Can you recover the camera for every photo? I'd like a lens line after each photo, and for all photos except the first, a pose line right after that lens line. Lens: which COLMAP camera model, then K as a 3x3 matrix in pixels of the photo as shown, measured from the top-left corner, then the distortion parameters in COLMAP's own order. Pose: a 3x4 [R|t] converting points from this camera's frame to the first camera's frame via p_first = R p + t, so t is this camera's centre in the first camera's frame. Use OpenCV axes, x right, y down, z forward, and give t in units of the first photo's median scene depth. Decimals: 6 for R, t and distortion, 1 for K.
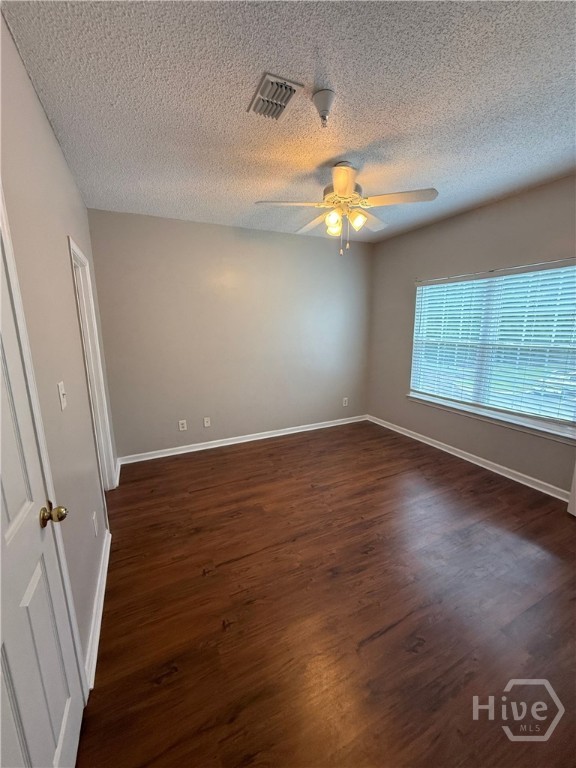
lens RADIAL K [[307.2, 0, 288.1], [0, 307.2, 384.8], [0, 0, 1]] dist [-0.000991, 0.000537]
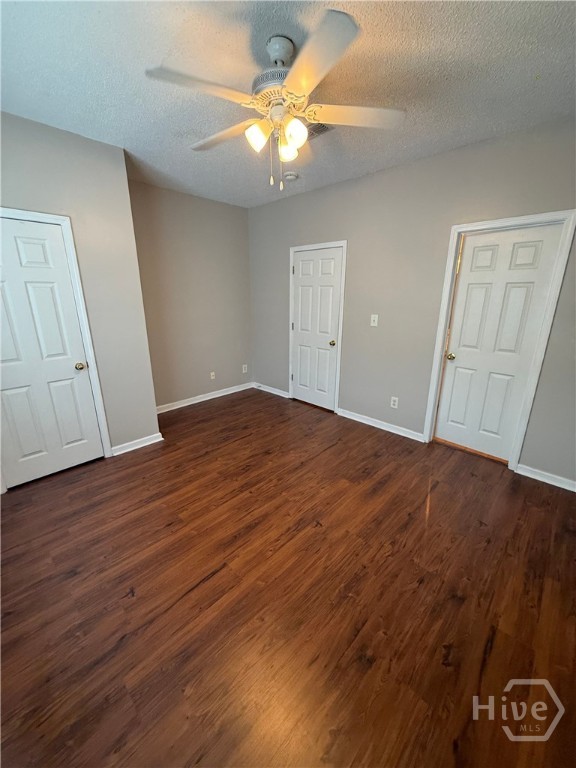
lens RADIAL K [[307.2, 0, 290.2], [0, 307.2, 377.5], [0, 0, 1]] dist [-0.000991, 0.000537]
pose [[-0.935026, 0.106978, -0.338057, 0.338310], [-0.059231, 0.892883, 0.446377, -0.281094], [0.349598, 0.437397, -0.828532, 1.383062]]
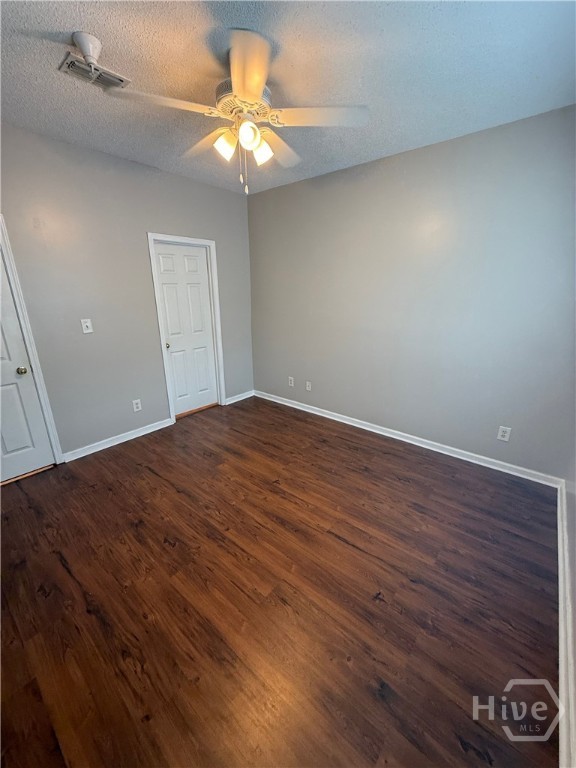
lens RADIAL K [[307.2, 0, 286.6], [0, 307.2, 382.6], [0, 0, 1]] dist [-0.000991, 0.000537]
pose [[0.411918, 0.281801, -0.866552, 0.746422], [-0.180780, 0.957349, 0.225393, -0.135392], [0.893108, 0.063812, 0.445293, 0.606388]]
